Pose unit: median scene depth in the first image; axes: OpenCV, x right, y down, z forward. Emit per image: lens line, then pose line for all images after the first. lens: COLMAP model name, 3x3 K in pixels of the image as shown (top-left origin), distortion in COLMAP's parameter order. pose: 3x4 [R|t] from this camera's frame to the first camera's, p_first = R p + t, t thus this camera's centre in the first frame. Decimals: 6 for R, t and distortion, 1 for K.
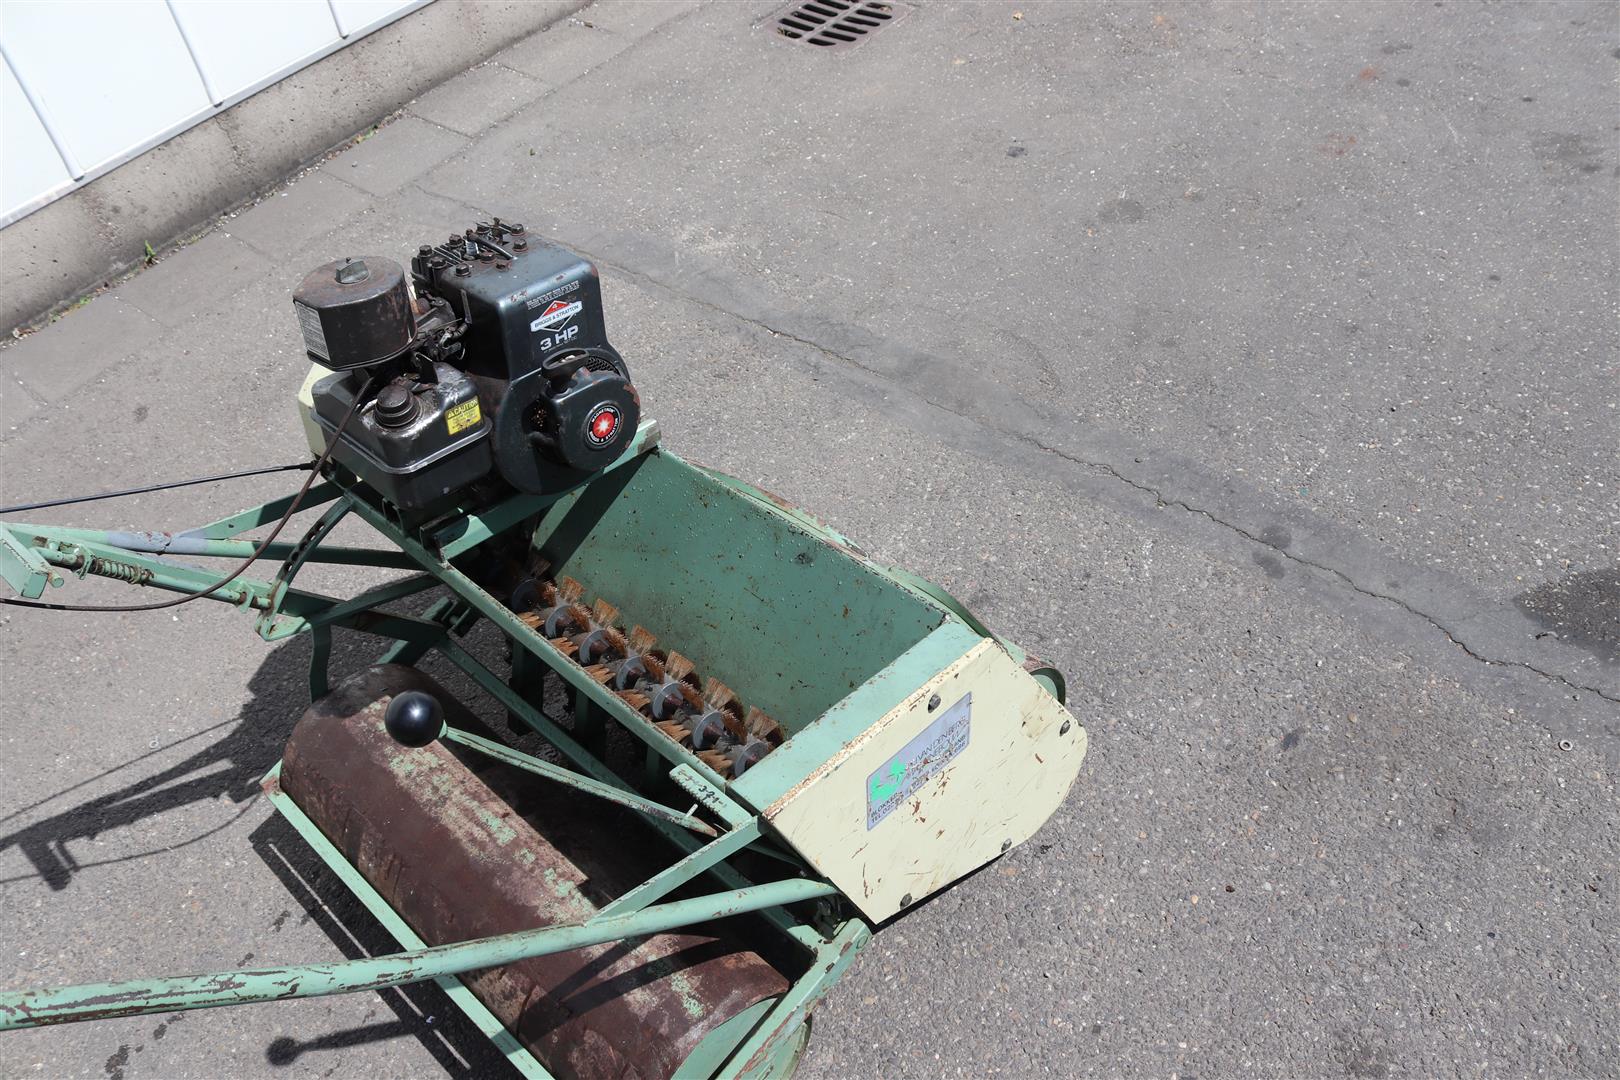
lens RADIAL K [[1368.3, 0, 824.3], [0, 1368.3, 553.2], [0, 0, 1]] dist [-0.165120, 0.141281]
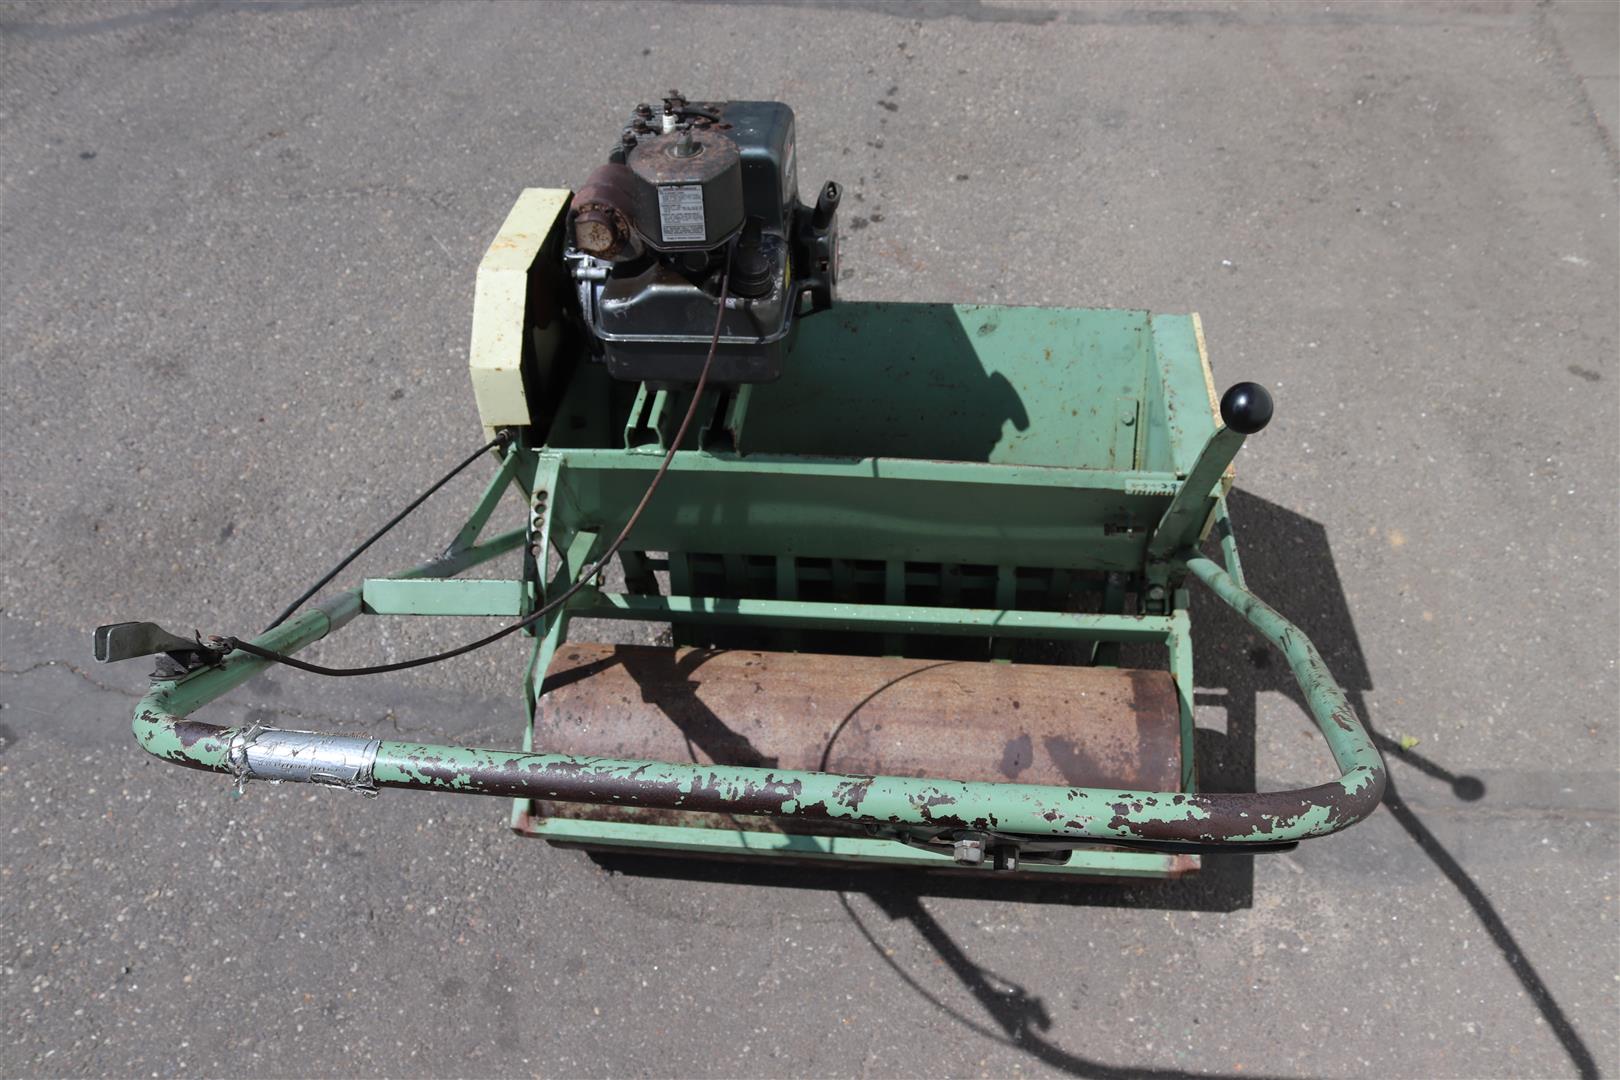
lens RADIAL K [[1368.3, 0, 817.6], [0, 1368.3, 538.0], [0, 0, 1]] dist [-0.165120, 0.141281]
pose [[-0.827473, 0.503709, -0.248126, 0.195624], [-0.291146, -0.007037, 0.956653, -1.027967], [0.480128, 0.863845, 0.152476, 0.986772]]
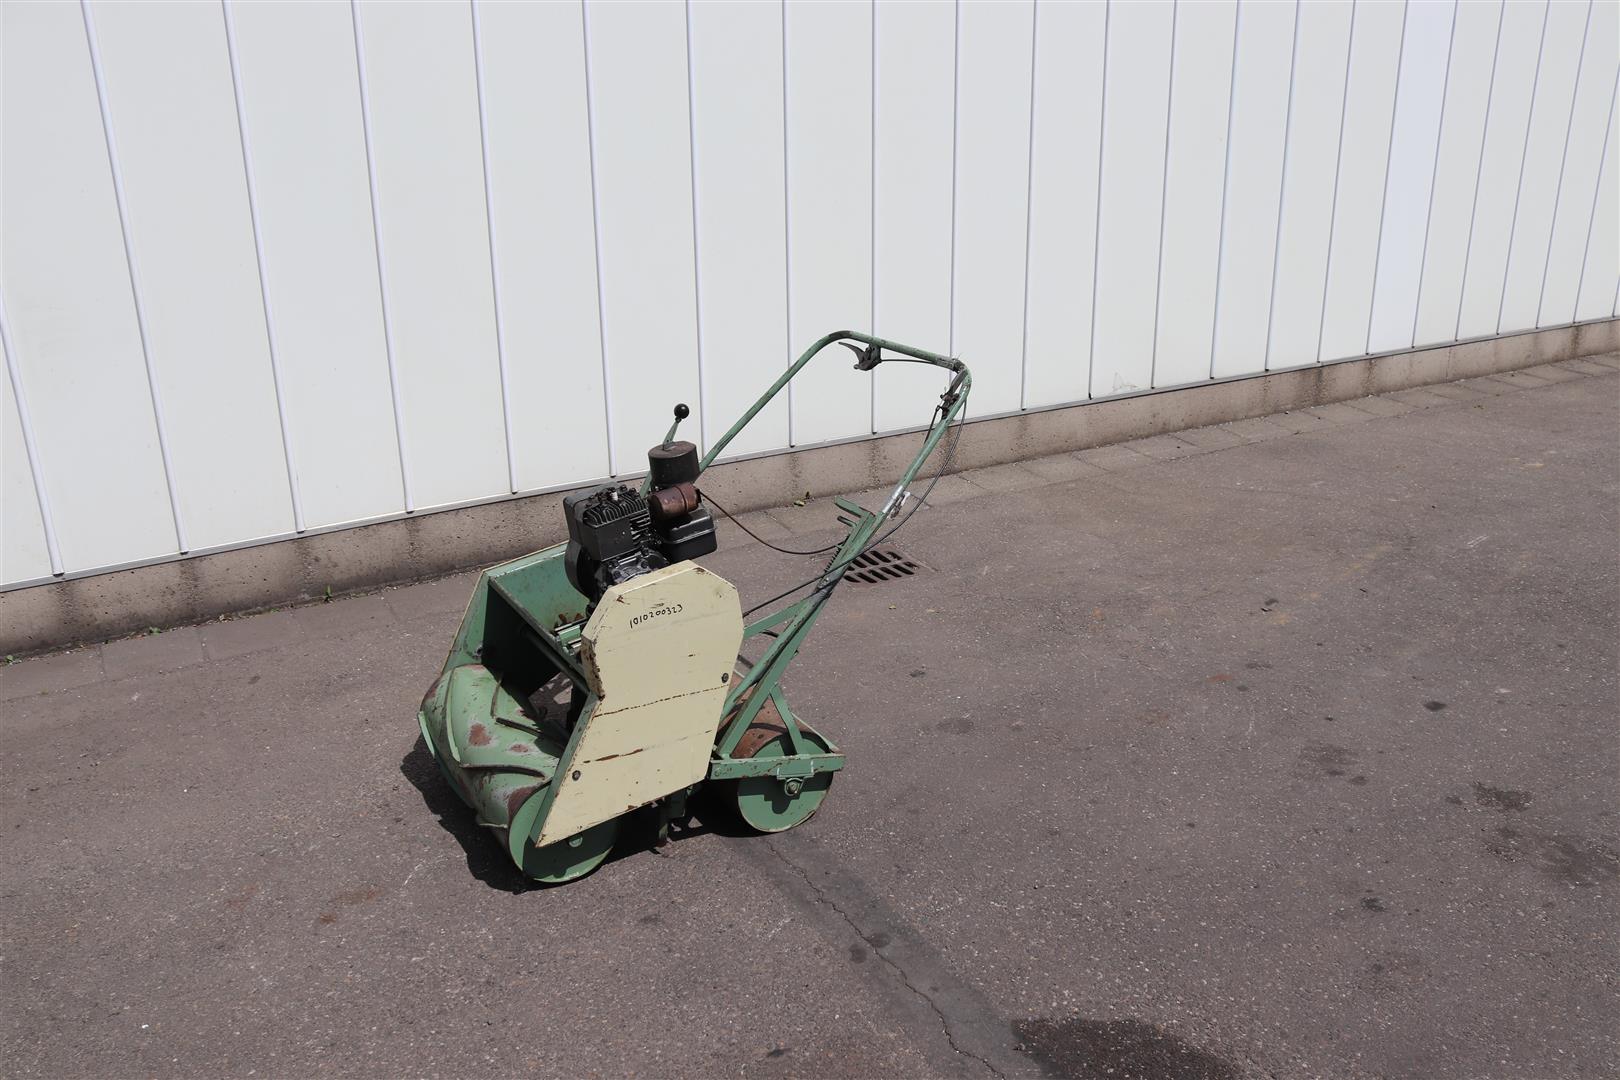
lens RADIAL K [[1368.3, 0, 828.9], [0, 1368.3, 568.7], [0, 0, 1]] dist [-0.165120, 0.141281]
pose [[0.938564, 0.210506, -0.273468, 0.601397], [-0.302726, 0.882660, -0.359539, 0.163050], [0.165694, 0.420237, 0.892159, -0.333105]]
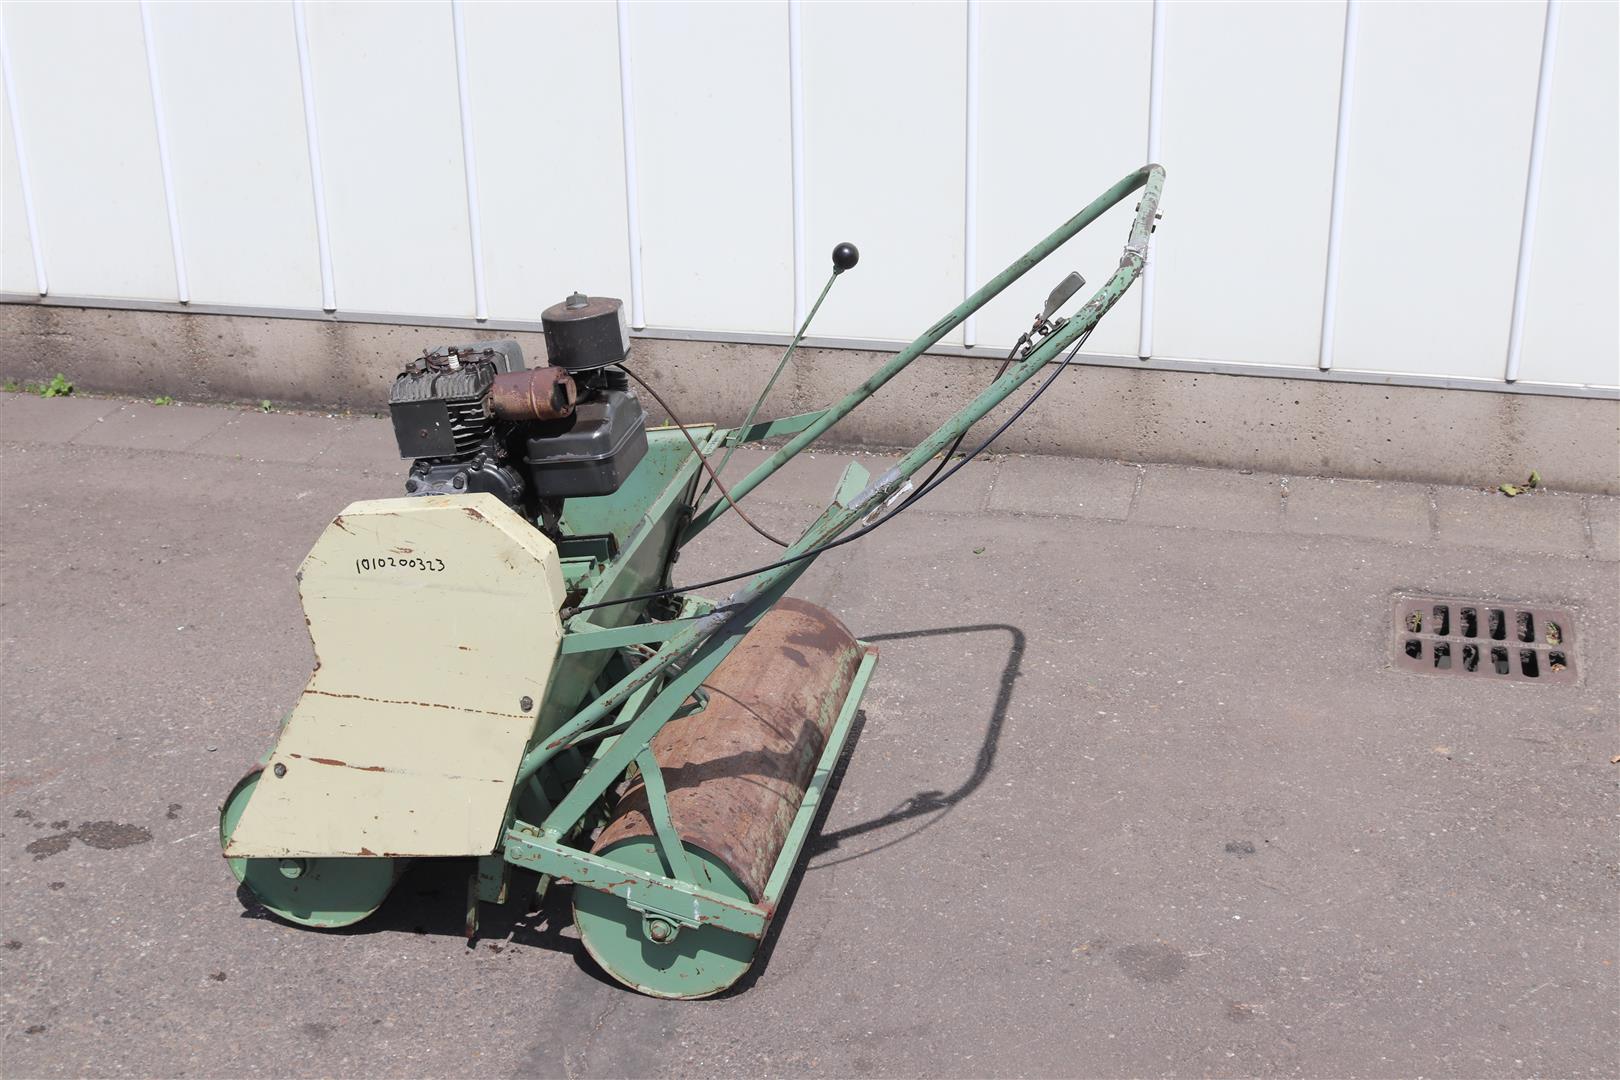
lens RADIAL K [[2157.3, 0, 815.0], [0, 2157.3, 546.7], [0, 0, 1]] dist [-0.052764, 0.000000]
pose [[0.449684, 0.445356, -0.774237, 1.209094], [-0.664198, 0.746289, 0.043507, -0.476147], [0.597181, 0.494682, 0.631399, 0.199162]]
